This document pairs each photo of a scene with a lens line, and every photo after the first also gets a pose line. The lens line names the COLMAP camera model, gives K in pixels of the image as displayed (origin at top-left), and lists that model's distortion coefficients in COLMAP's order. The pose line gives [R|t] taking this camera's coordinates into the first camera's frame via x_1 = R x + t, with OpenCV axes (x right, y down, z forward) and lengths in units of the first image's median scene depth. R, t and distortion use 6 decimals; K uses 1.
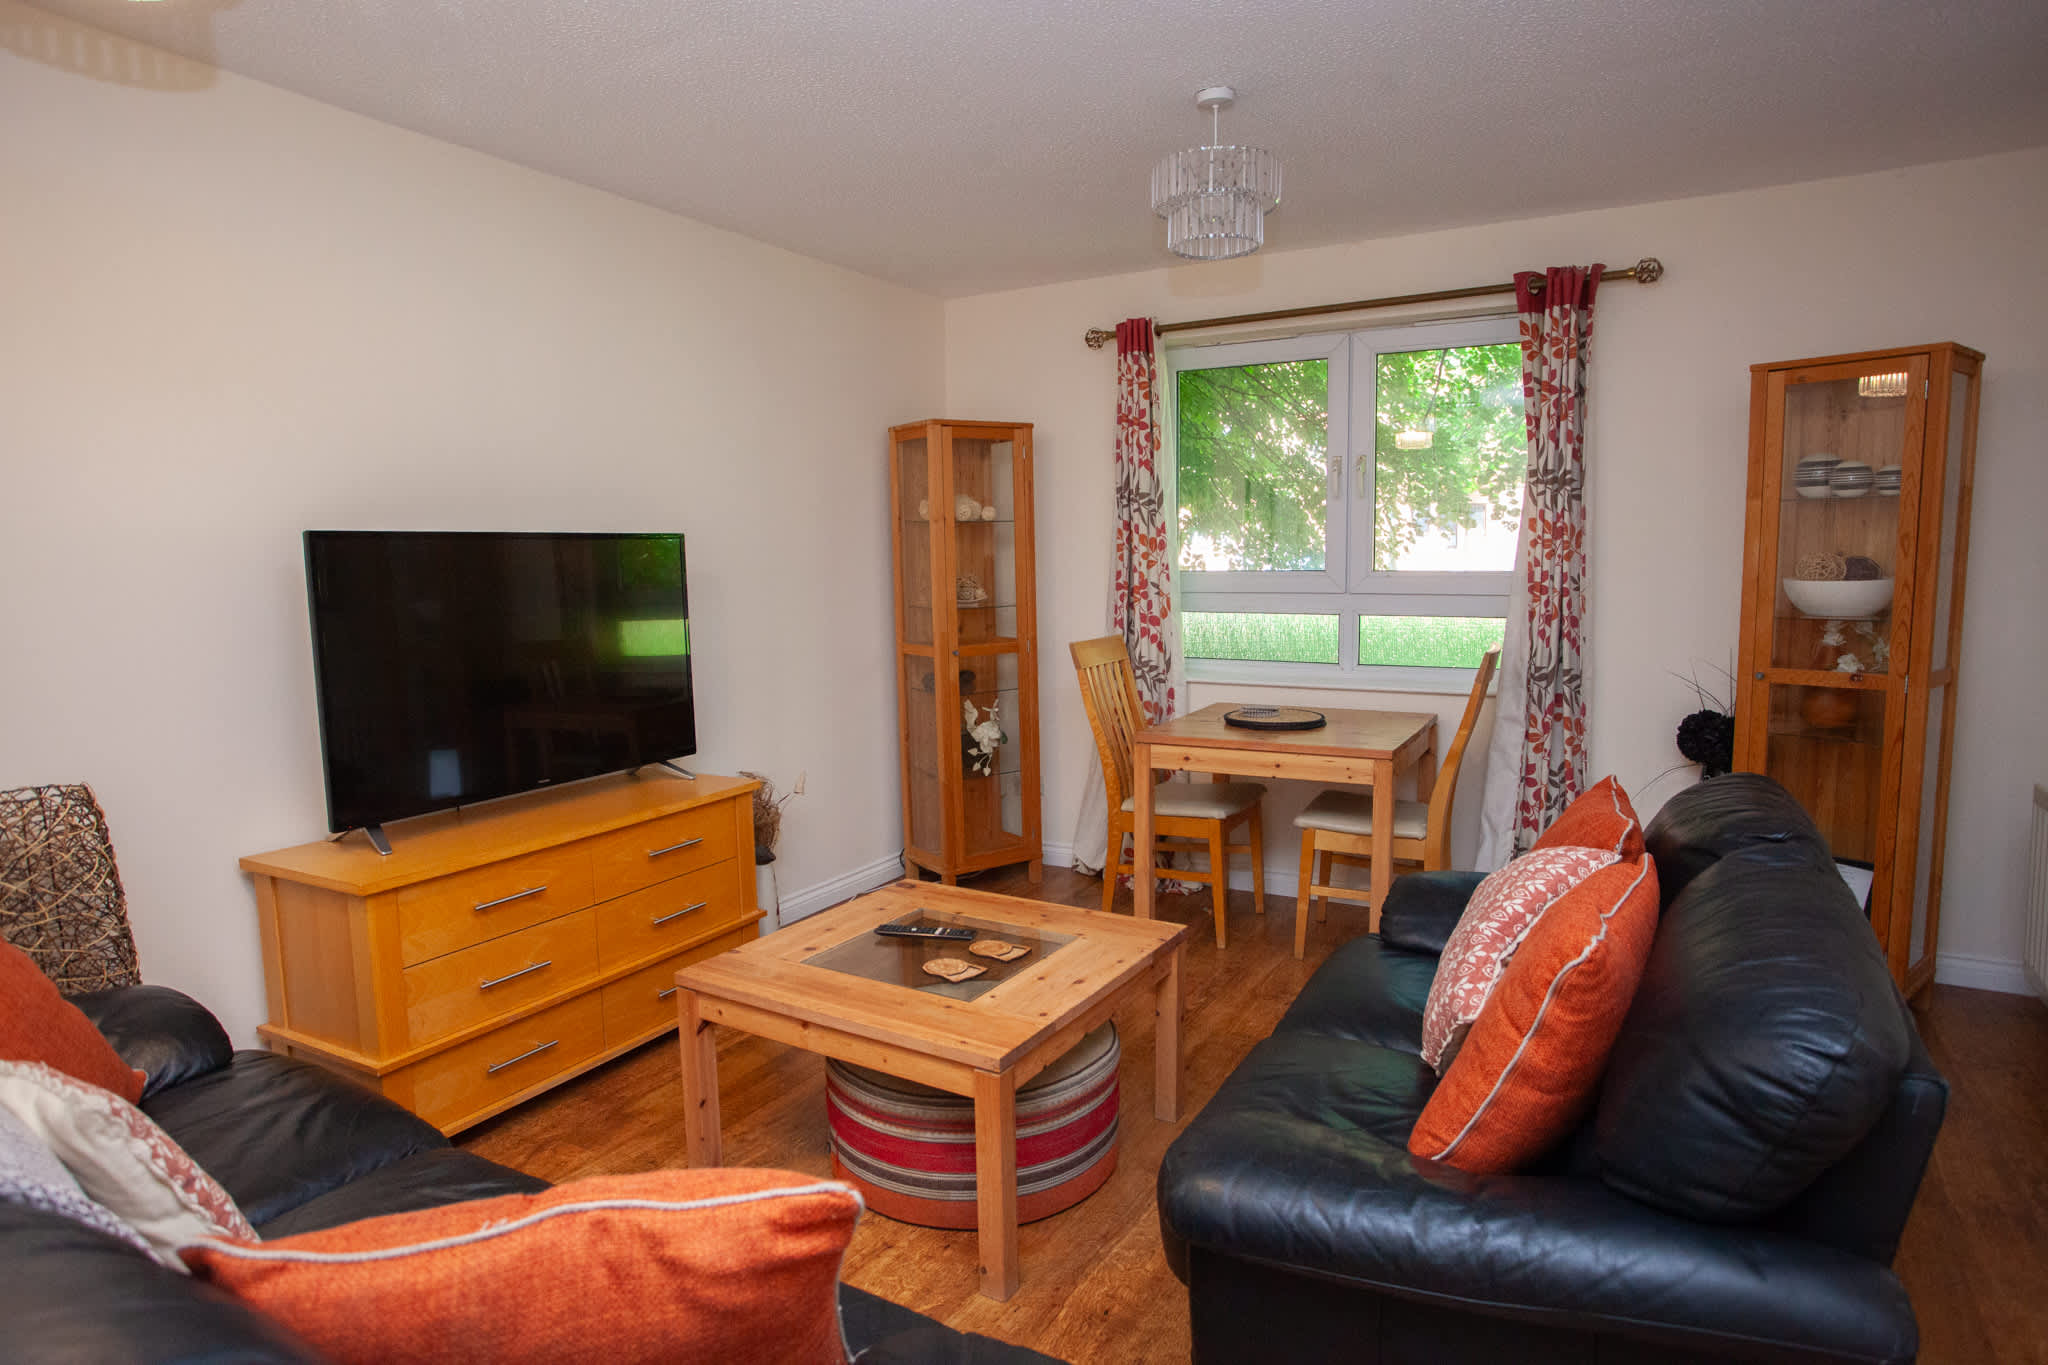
lens RADIAL K [[1180.7, 0, 1024.2], [0, 1180.7, 690.9], [0, 0, 1]] dist [-0.026329, 0.001371]
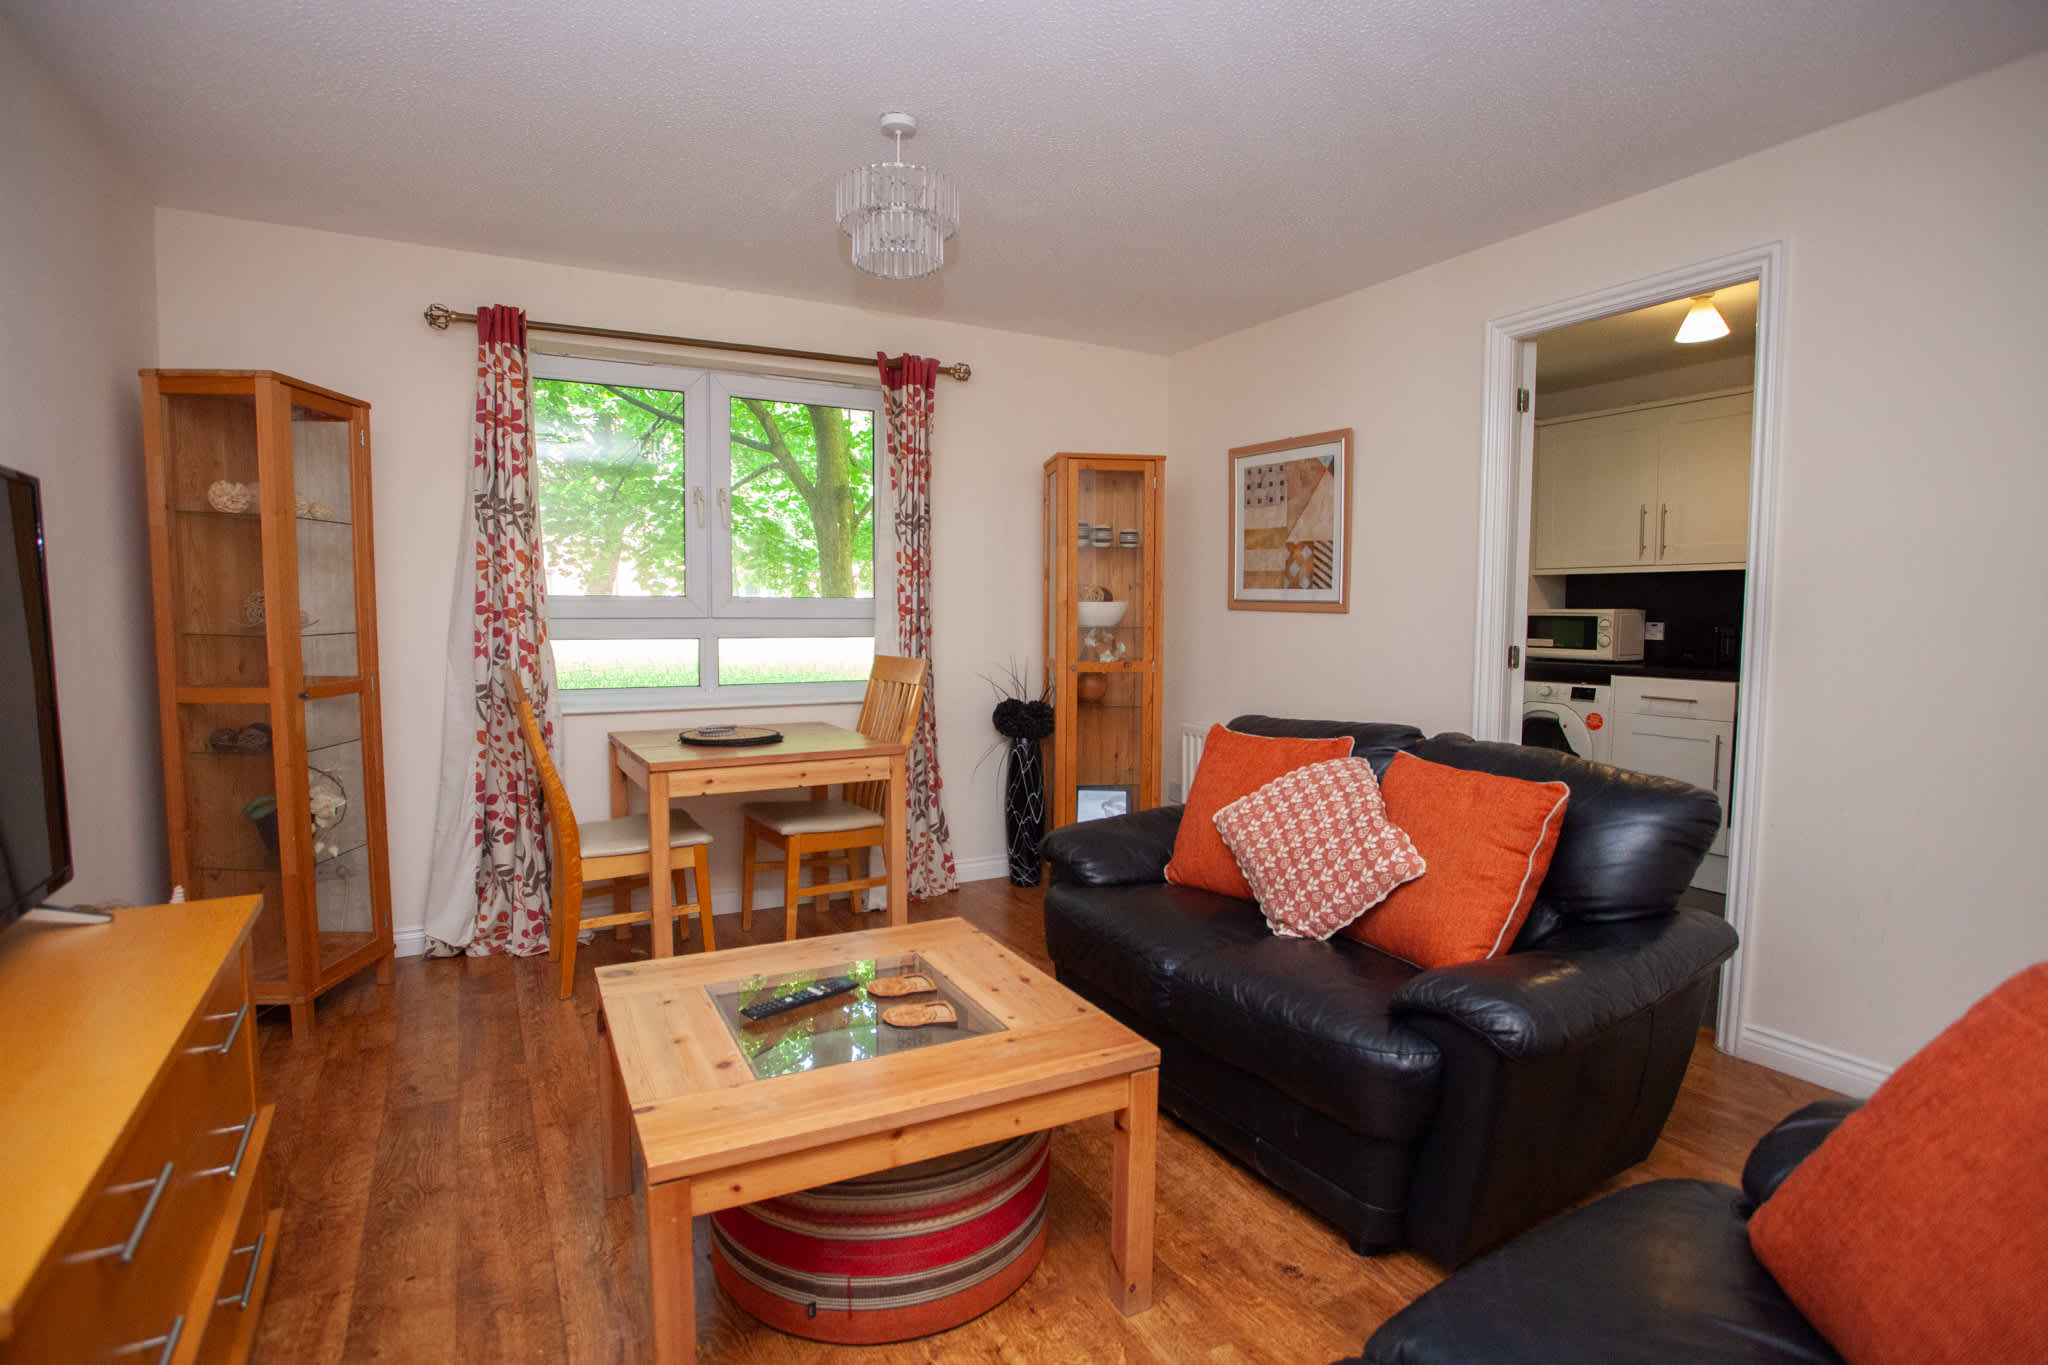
lens RADIAL K [[1013.8, 0, 1032.0], [0, 1013.8, 686.1], [0, 0, 1]] dist [-0.055838, 0.024759]
pose [[0.517071, -0.049842, 0.854490, -0.405439], [0.091395, 0.995811, 0.002779, 0.002006], [-0.851049, 0.076659, 0.519460, 0.341151]]
